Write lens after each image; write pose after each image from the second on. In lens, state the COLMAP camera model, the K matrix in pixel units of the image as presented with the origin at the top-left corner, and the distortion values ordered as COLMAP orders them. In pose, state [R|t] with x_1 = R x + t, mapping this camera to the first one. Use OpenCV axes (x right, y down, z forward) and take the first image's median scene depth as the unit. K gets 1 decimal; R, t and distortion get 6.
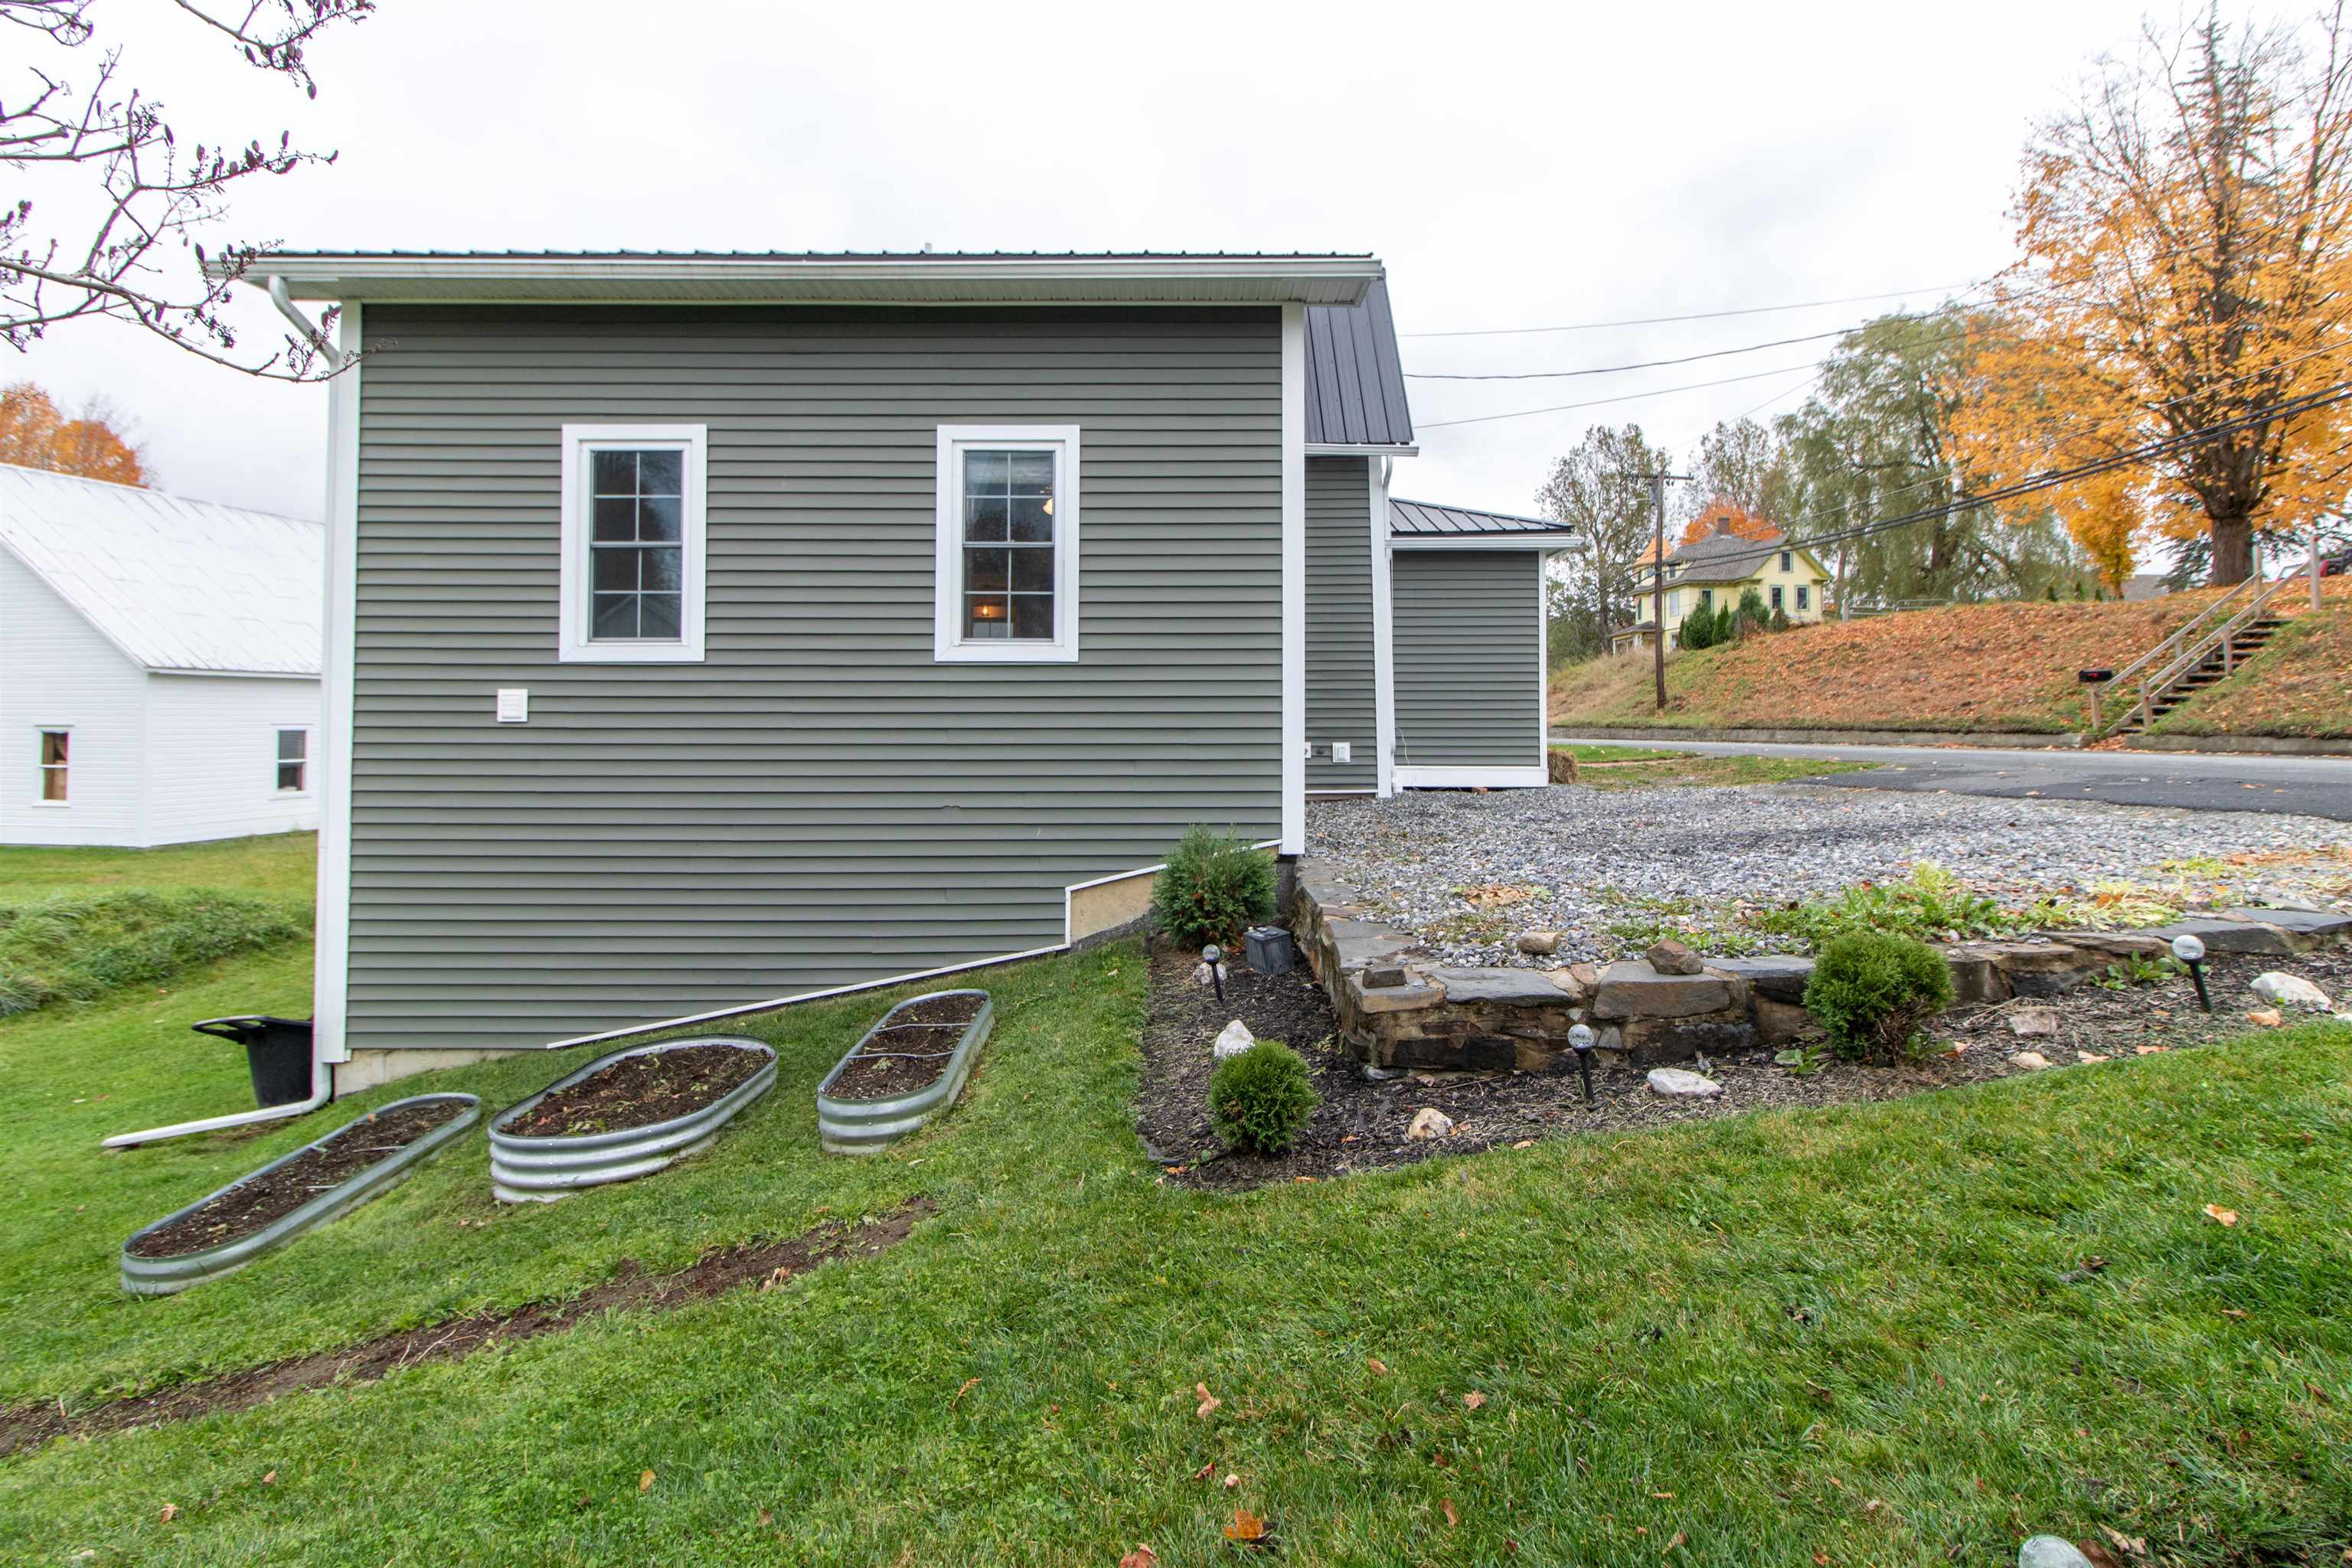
lens RADIAL K [[1122.9, 0, 1196.6], [0, 1122.9, 702.6], [0, 0, 1]] dist [-0.002347, 0.002082]
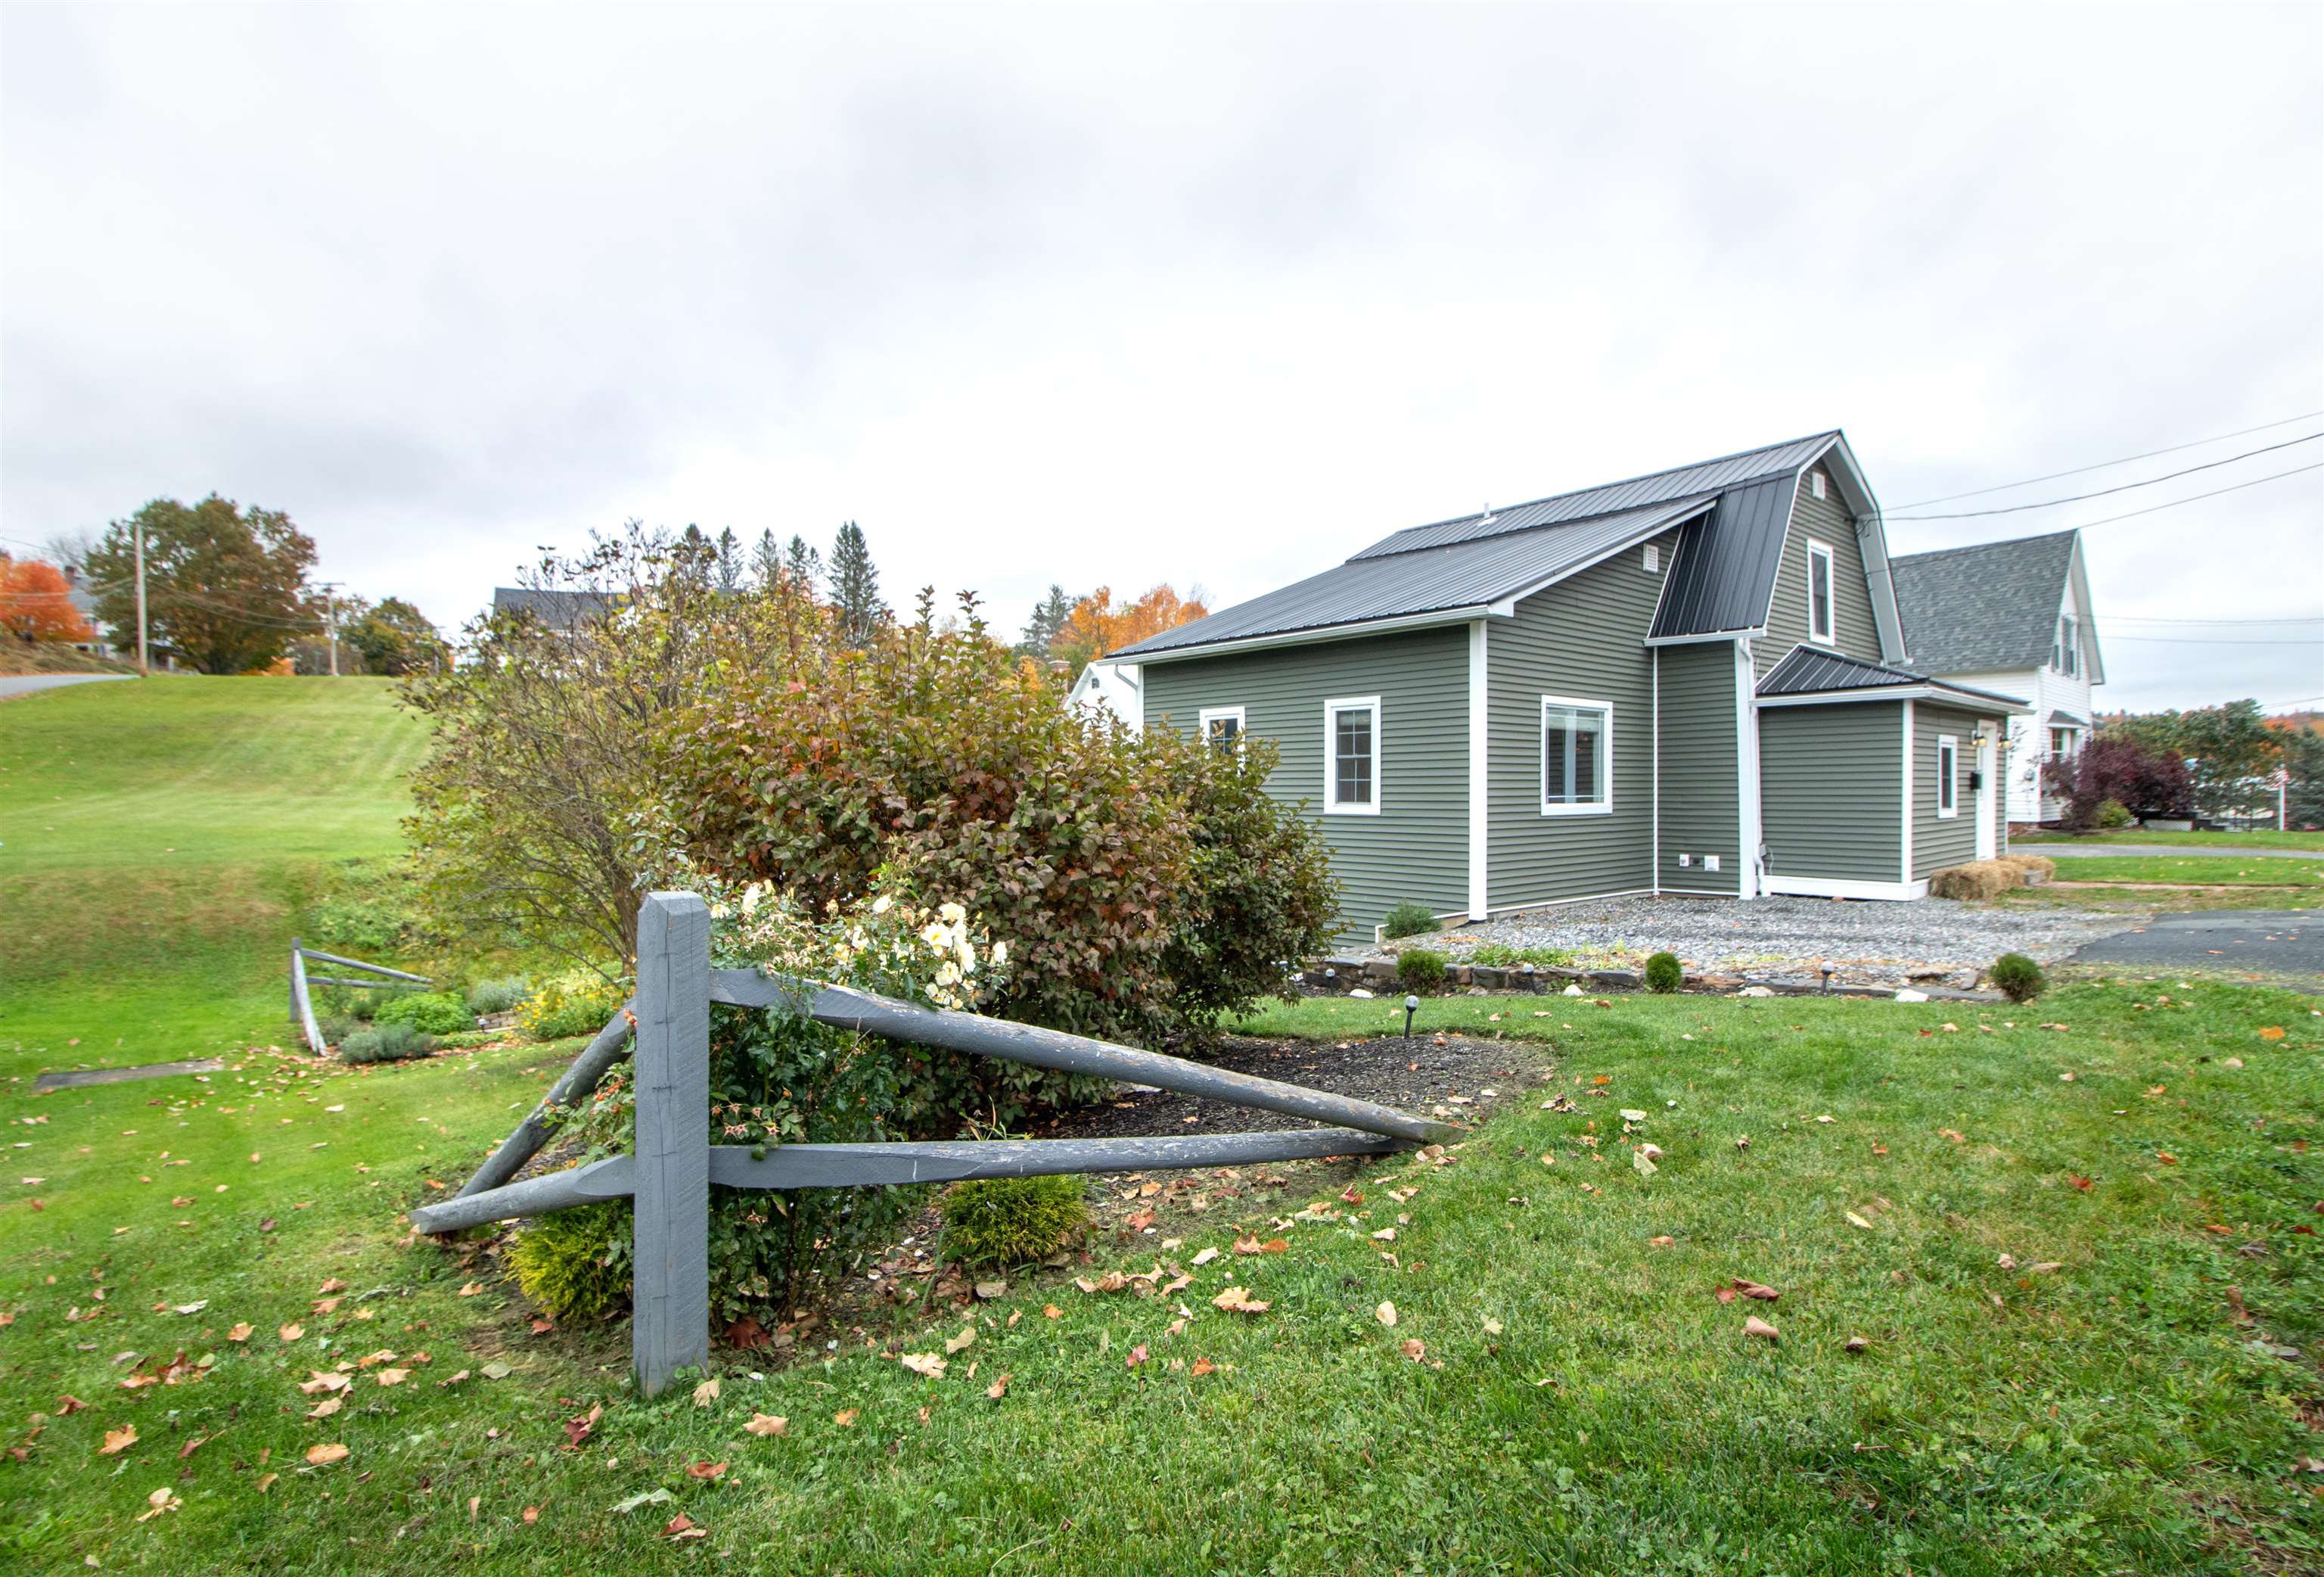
lens RADIAL K [[1103.1, 0, 1164.7], [0, 1103.1, 788.5], [0, 0, 1]] dist [0.005201, 0.000796]
pose [[0.676329, -0.005105, -0.736582, 1.068726], [0.012325, 0.999914, 0.004388, -0.095173], [0.736496, -0.012046, 0.676334, -0.601627]]
